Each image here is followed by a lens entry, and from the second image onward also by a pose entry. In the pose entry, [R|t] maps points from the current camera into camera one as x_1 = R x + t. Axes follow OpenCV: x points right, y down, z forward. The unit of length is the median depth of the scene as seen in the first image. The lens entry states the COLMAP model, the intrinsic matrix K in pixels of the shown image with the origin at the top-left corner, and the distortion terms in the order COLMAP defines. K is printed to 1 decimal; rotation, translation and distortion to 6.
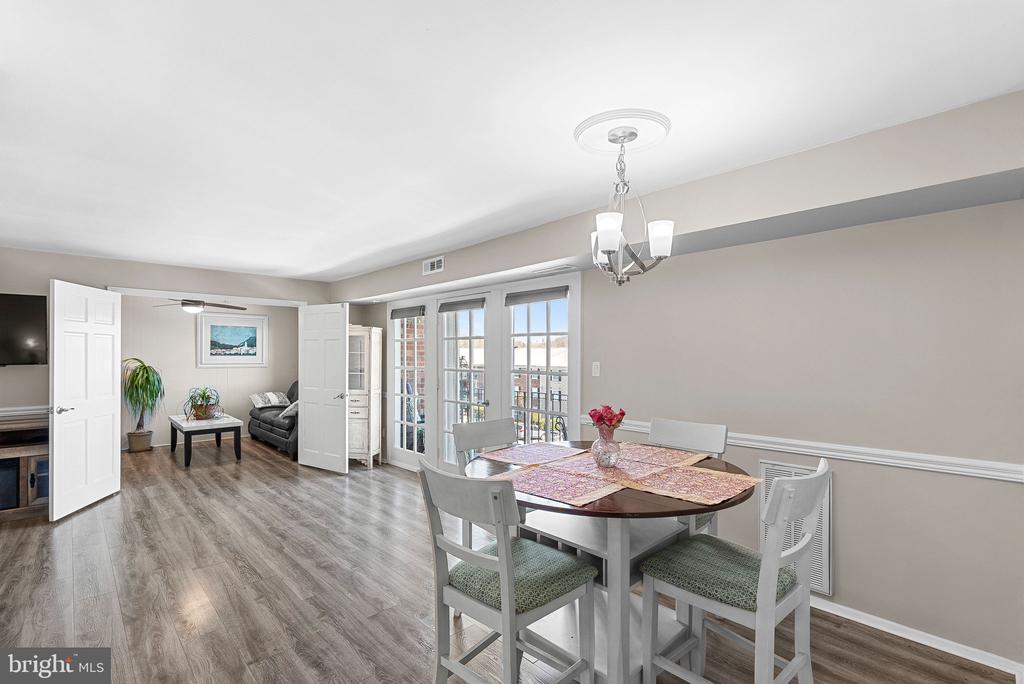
lens RADIAL K [[468.1, 0, 508.1], [0, 468.1, 360.5], [0, 0, 1]] dist [-0.006213, 0.000149]
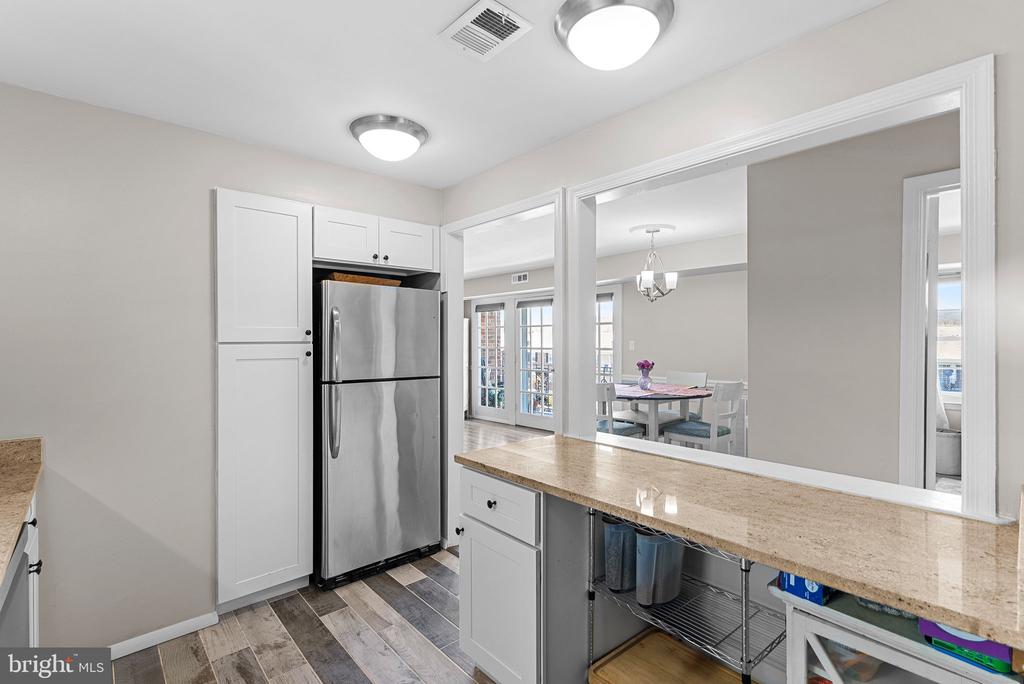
lens RADIAL K [[468.1, 0, 513.4], [0, 468.1, 348.0], [0, 0, 1]] dist [-0.006213, 0.000149]
pose [[0.999822, -0.007040, -0.017531, -0.157466], [0.007145, 0.999957, 0.005911, 0.012371], [0.017488, -0.006036, 0.999829, -0.505181]]
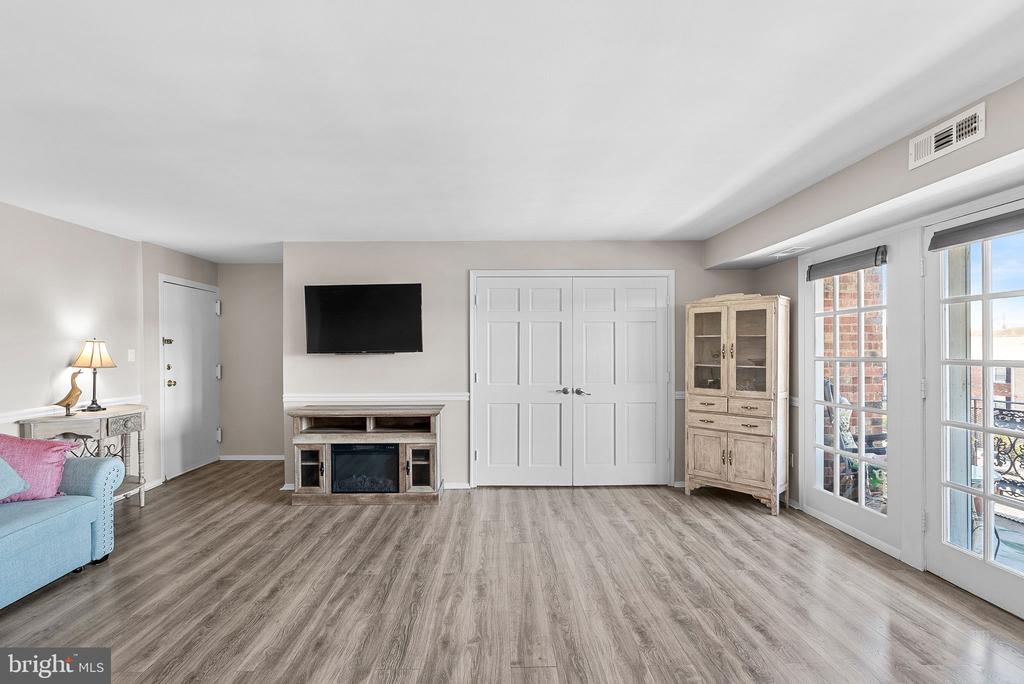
lens RADIAL K [[468.1, 0, 505.6], [0, 468.1, 352.0], [0, 0, 1]] dist [-0.006213, 0.000149]
pose [[0.739162, -0.004294, -0.673514, -0.174846], [-0.000019, 0.999980, -0.006396, 0.014250], [0.673528, 0.004741, 0.739147, 0.366530]]
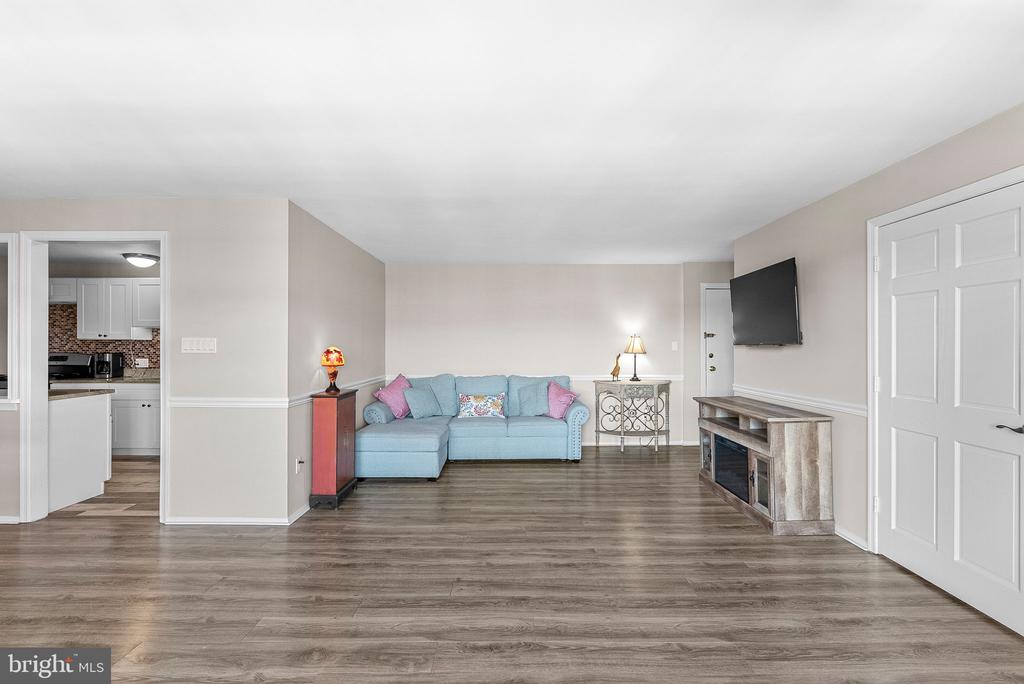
lens RADIAL K [[468.1, 0, 513.6], [0, 468.1, 345.0], [0, 0, 1]] dist [-0.006213, 0.000149]
pose [[-0.679925, -0.004938, -0.733265, -0.083544], [-0.010563, 0.999940, 0.003061, 0.012947], [0.733205, 0.009827, -0.679936, 1.166878]]
